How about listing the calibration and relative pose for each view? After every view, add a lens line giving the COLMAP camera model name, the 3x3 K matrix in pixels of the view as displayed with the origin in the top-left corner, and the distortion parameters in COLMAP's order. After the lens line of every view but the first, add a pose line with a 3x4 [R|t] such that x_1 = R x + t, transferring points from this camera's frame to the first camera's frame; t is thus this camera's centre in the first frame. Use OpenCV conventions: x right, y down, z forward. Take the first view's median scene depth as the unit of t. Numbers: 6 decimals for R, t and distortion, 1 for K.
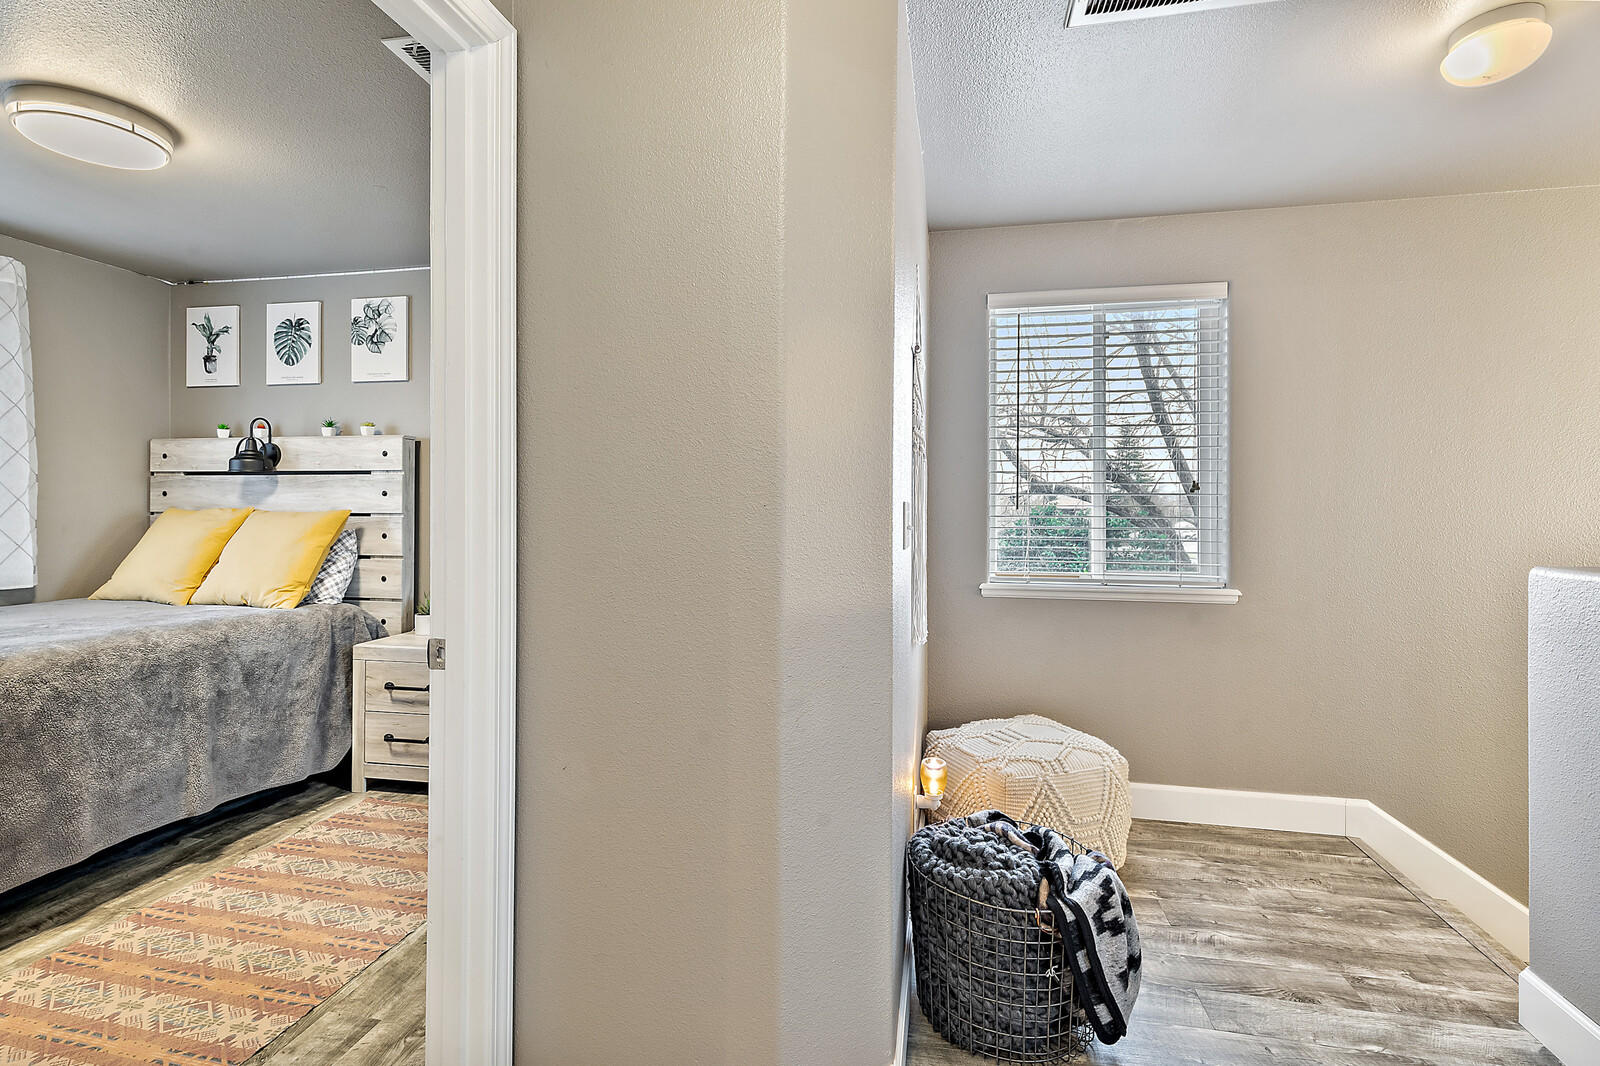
lens RADIAL K [[747.6, 0, 799.4], [0, 747.6, 499.5], [0, 0, 1]] dist [0.008356, -0.000248]
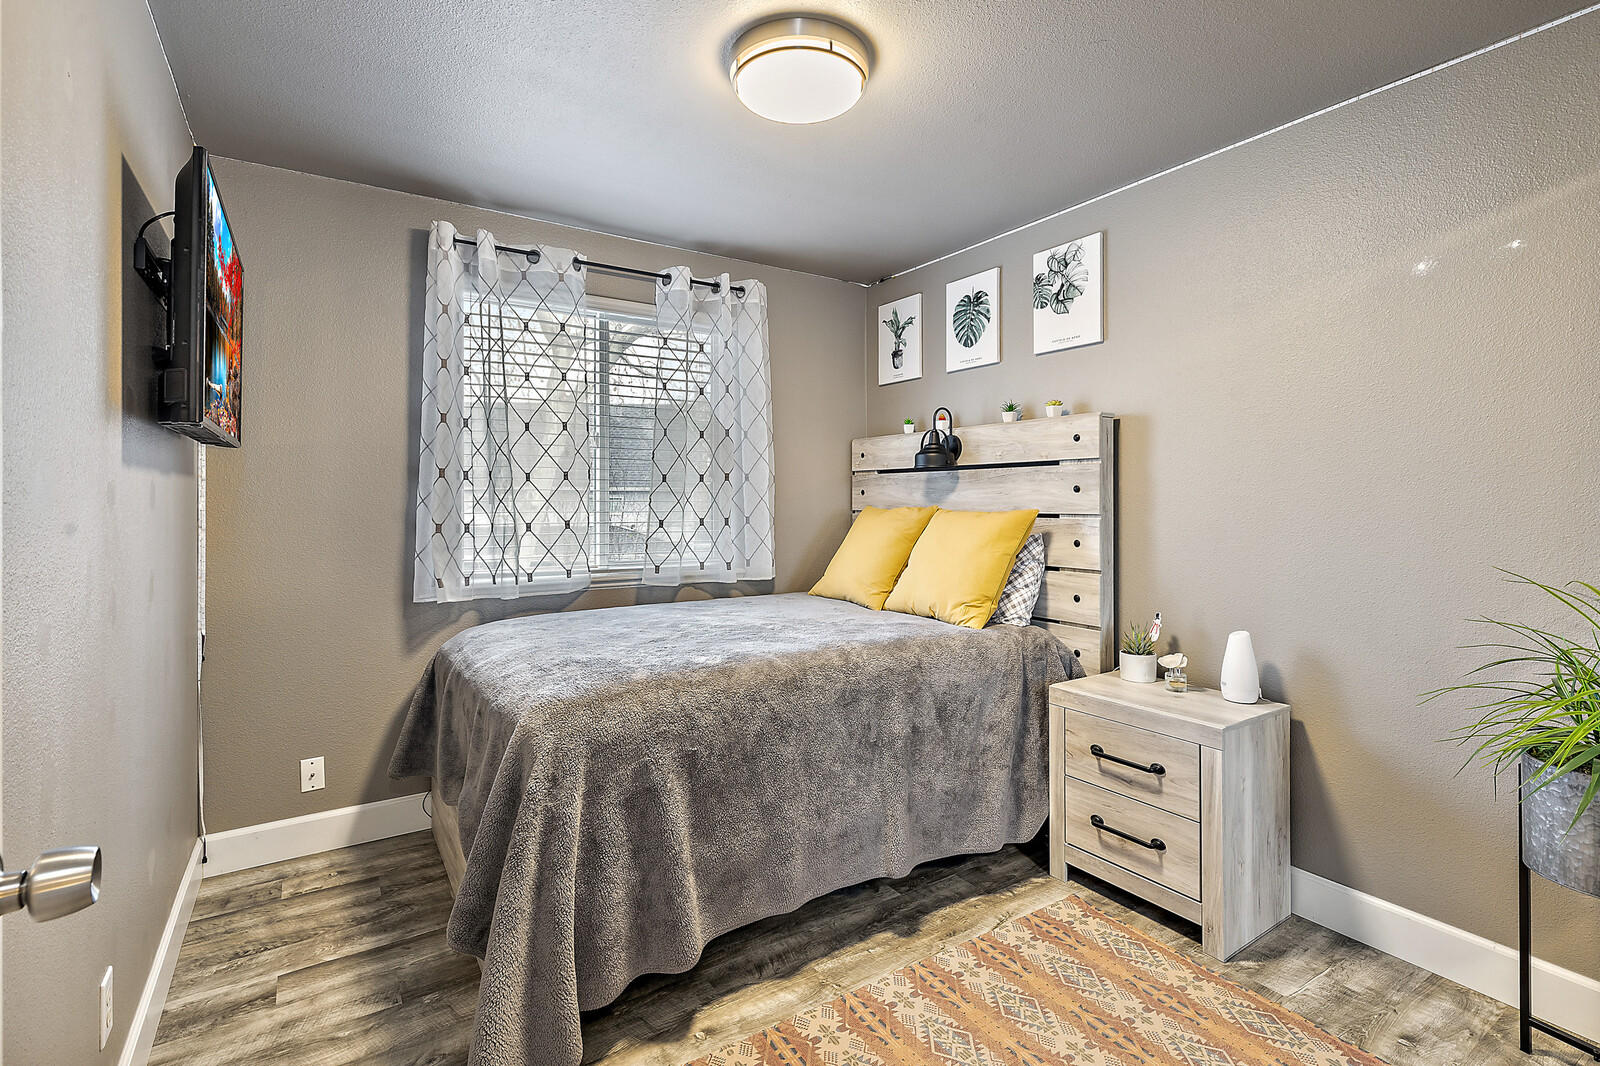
lens RADIAL K [[747.6, 0, 799.4], [0, 747.6, 499.5], [0, 0, 1]] dist [0.008356, -0.000248]
pose [[0.706139, -0.003679, -0.708063, -0.222953], [0.007012, 0.999974, 0.001797, -0.000562], [0.708038, -0.006234, 0.706147, 0.265740]]
